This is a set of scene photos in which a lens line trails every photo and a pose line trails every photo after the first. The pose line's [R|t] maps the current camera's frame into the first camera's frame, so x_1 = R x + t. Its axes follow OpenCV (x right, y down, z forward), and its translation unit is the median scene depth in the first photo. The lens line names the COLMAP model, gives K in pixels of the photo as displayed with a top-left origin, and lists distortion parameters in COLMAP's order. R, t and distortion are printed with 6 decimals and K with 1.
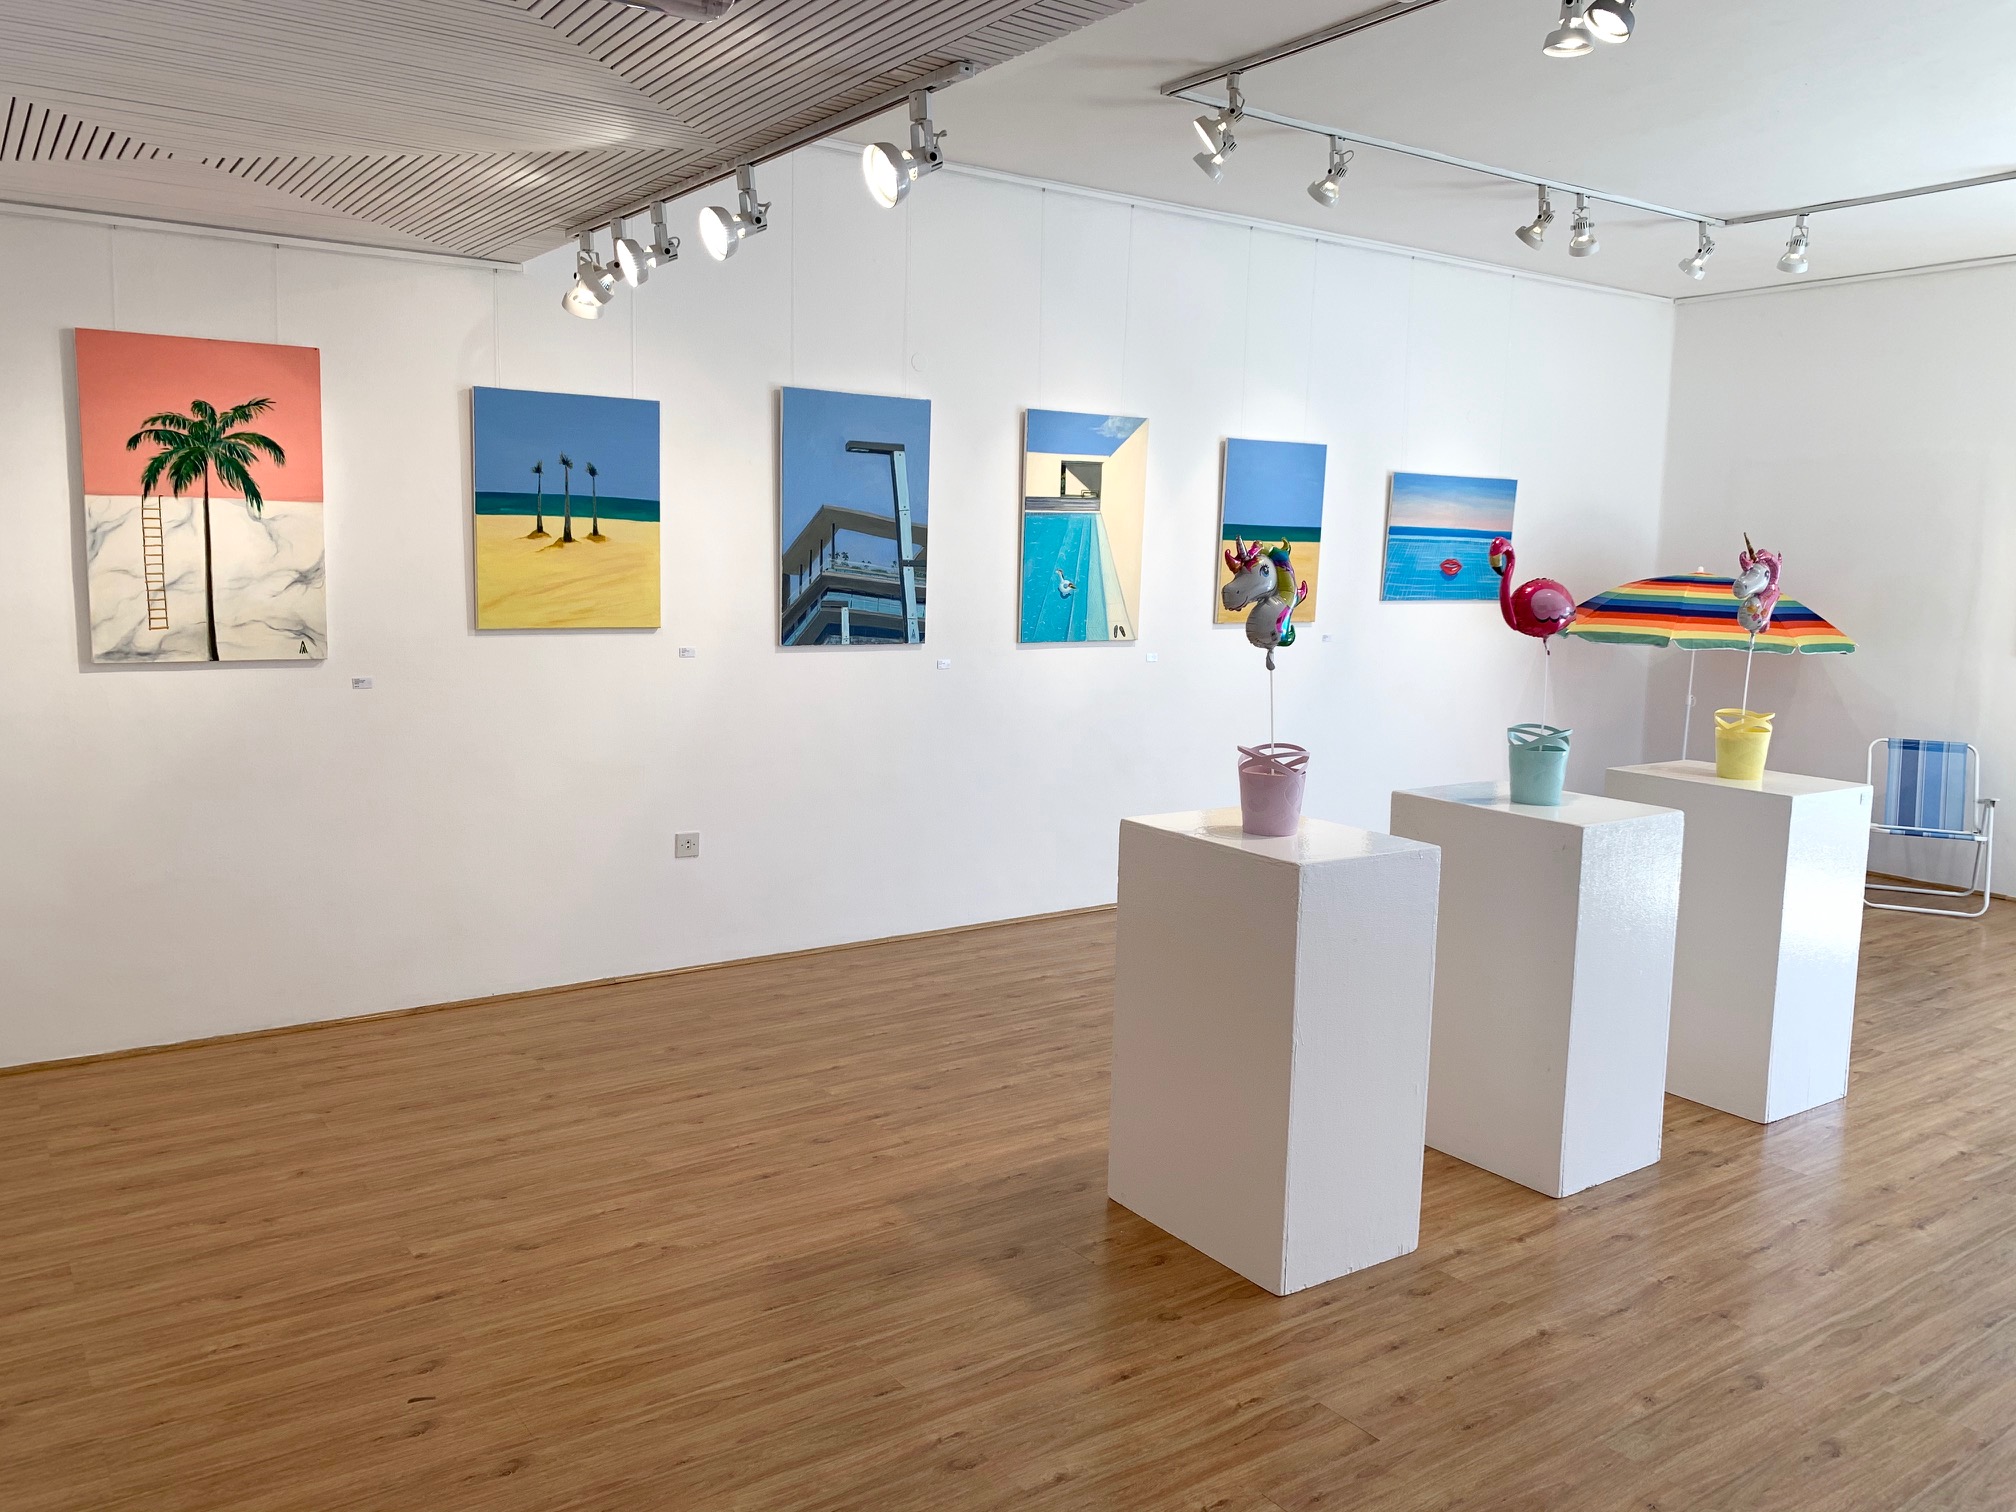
lens RADIAL K [[1544.4, 0, 1000.6], [0, 1544.4, 746.2], [0, 0, 1]] dist [0.021433, -0.025507]
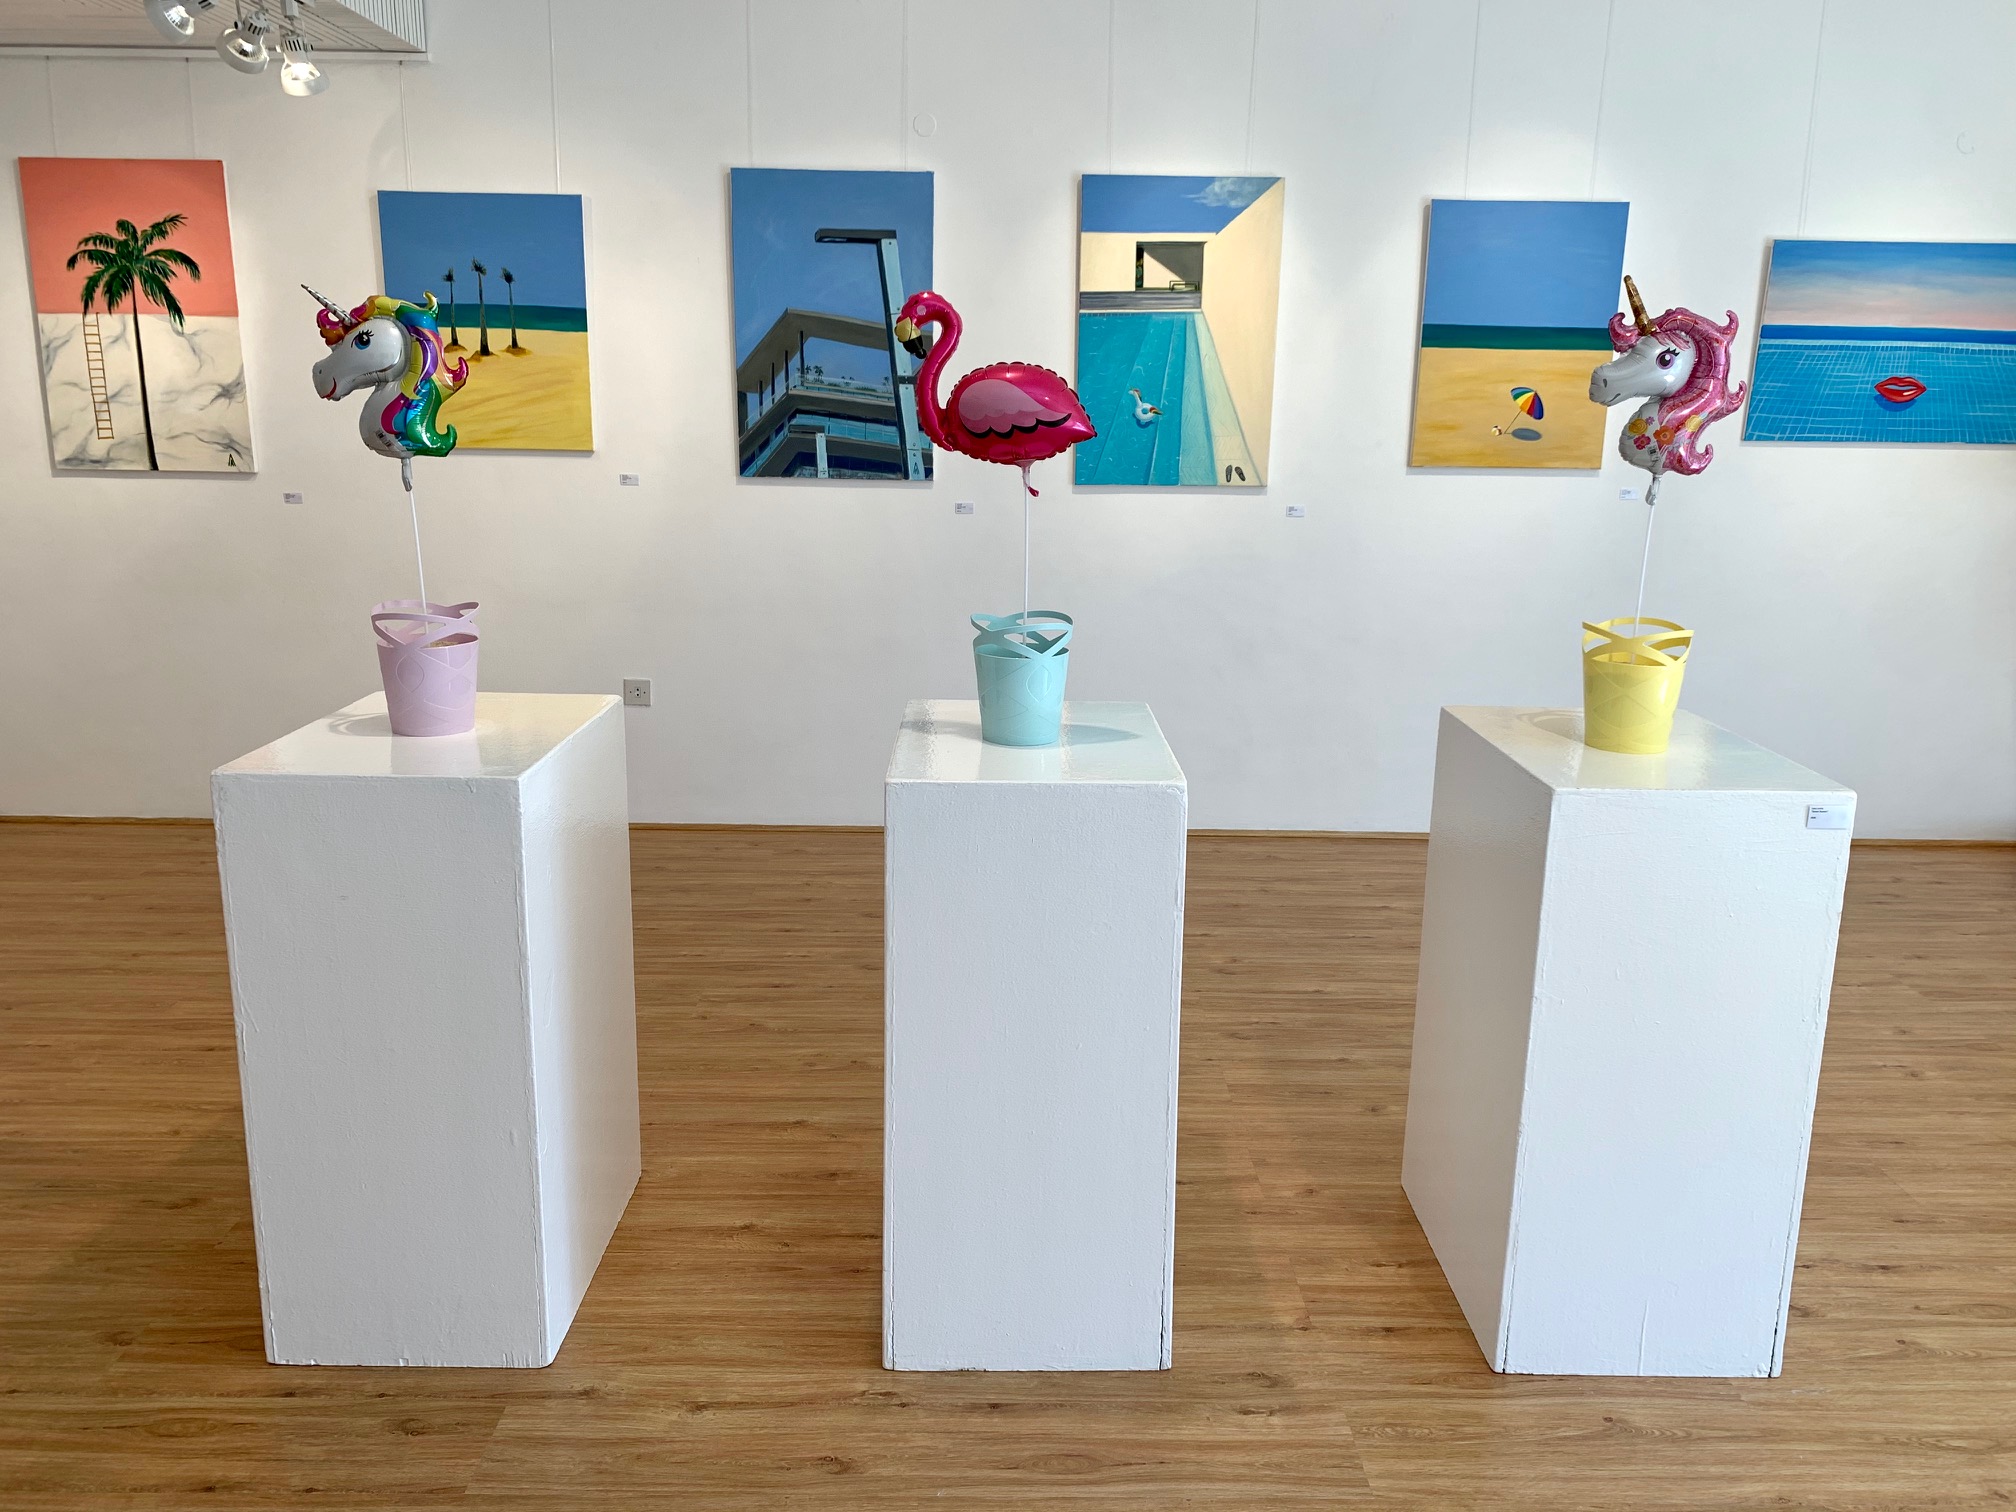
lens RADIAL K [[1544.4, 0, 1009.2], [0, 1544.4, 748.9], [0, 0, 1]] dist [0.021433, -0.025507]
pose [[0.825092, 0.118584, -0.552414, 0.575288], [-0.069673, 0.991619, 0.108802, -0.021336], [0.560686, -0.051283, 0.826439, 0.423446]]
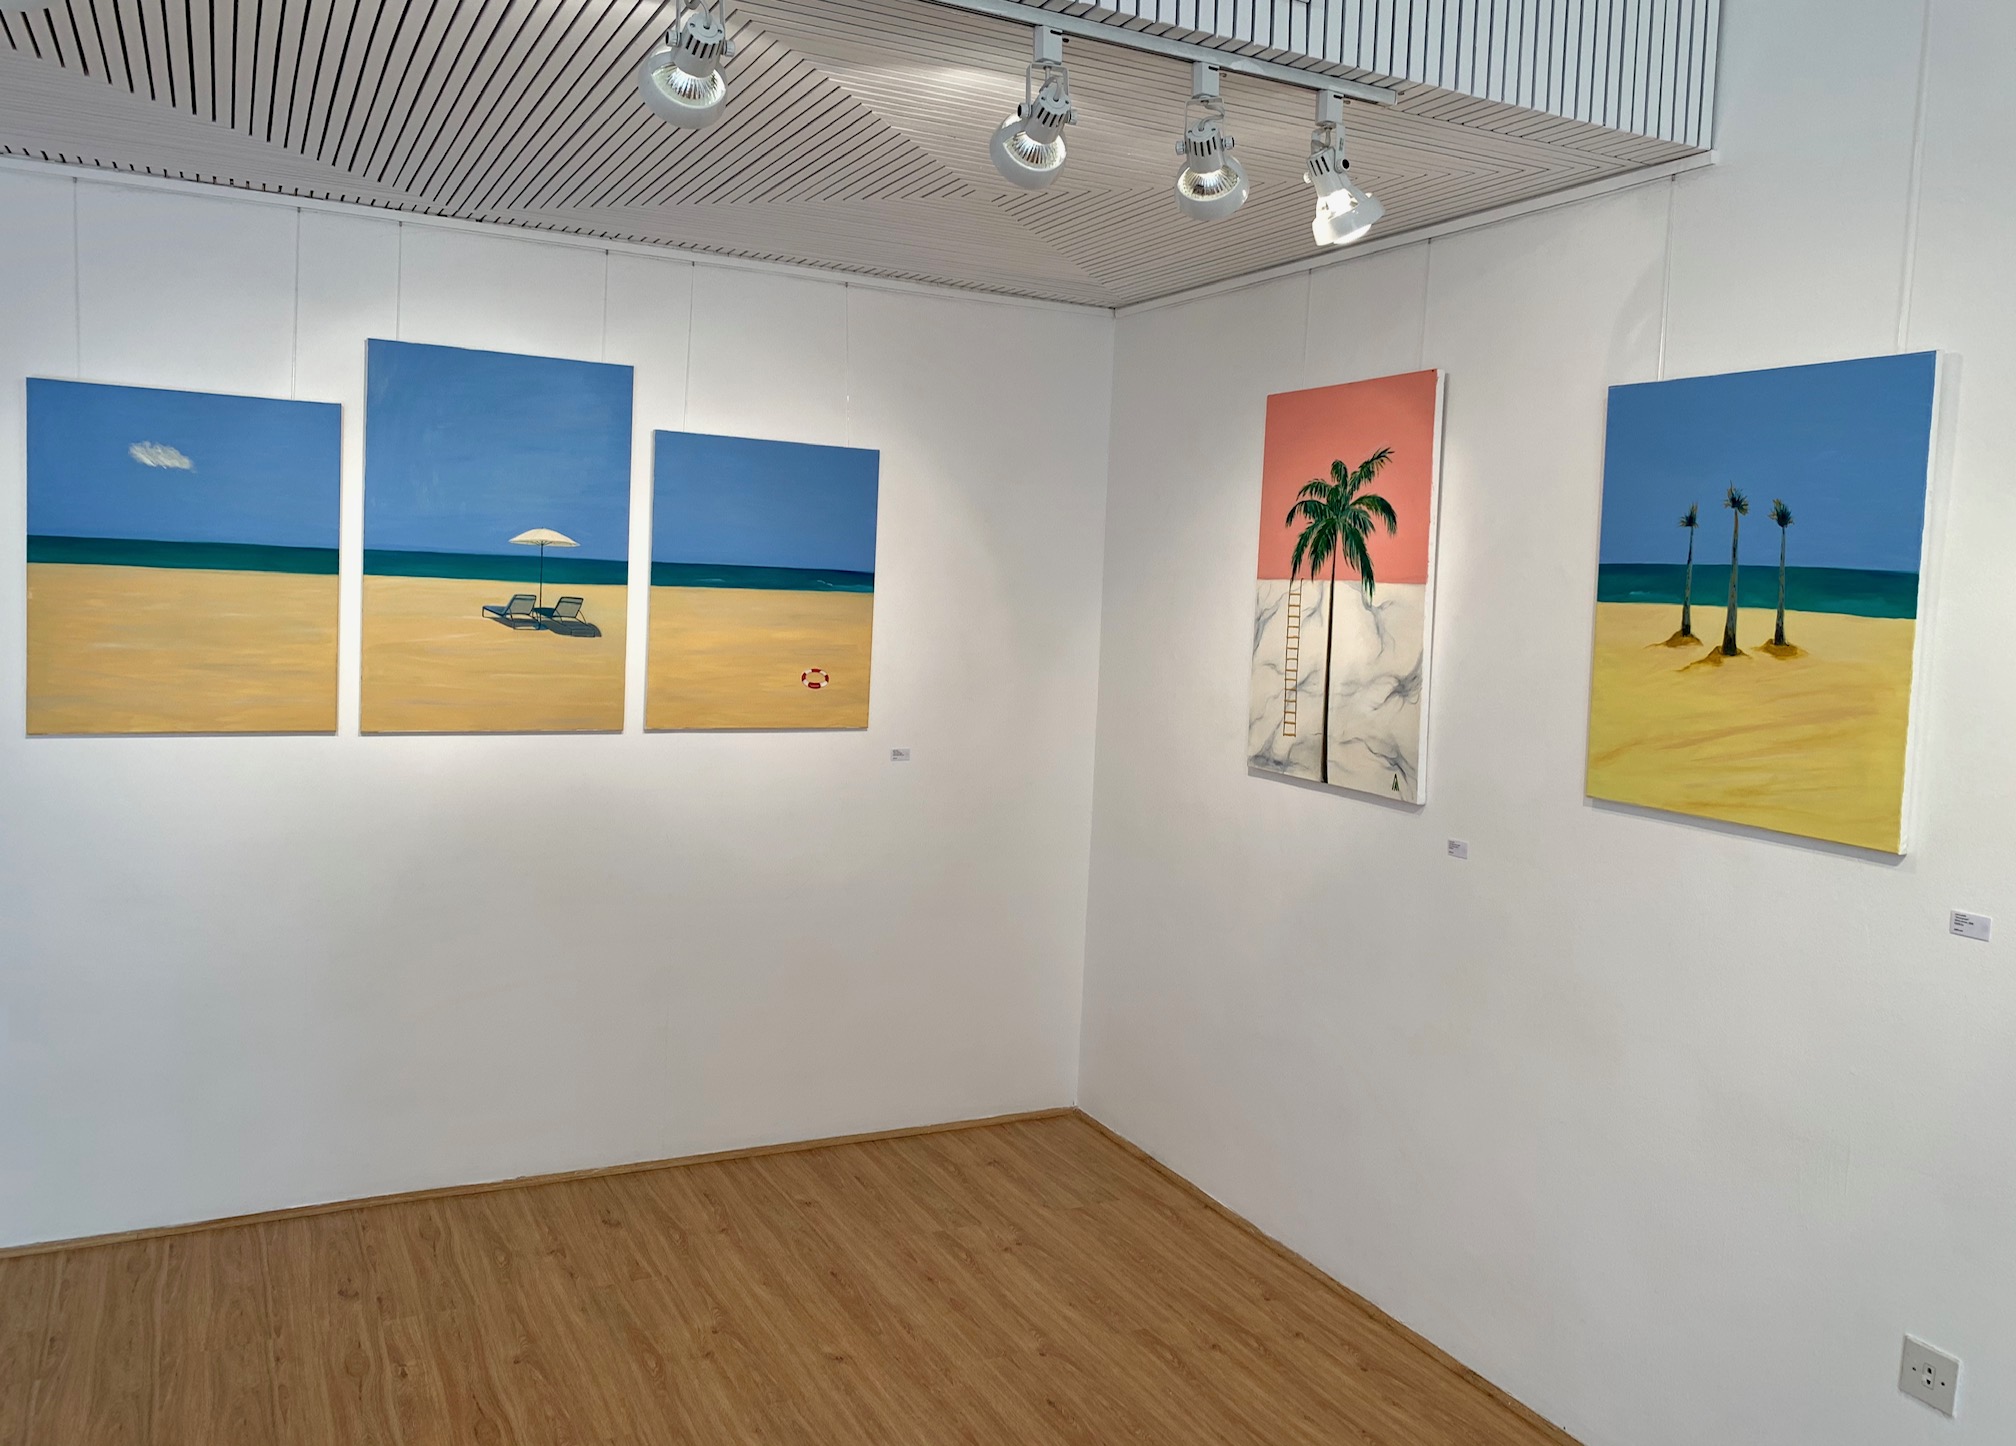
lens RADIAL K [[1548.5, 0, 1016.8], [0, 1548.5, 680.1], [0, 0, 1]] dist [0.030583, -0.029206]
pose [[-0.128123, 0.038219, -0.991022, 0.287974], [-0.174147, 0.982864, 0.060419, -0.123654], [0.976349, 0.180324, -0.119272, 0.903695]]
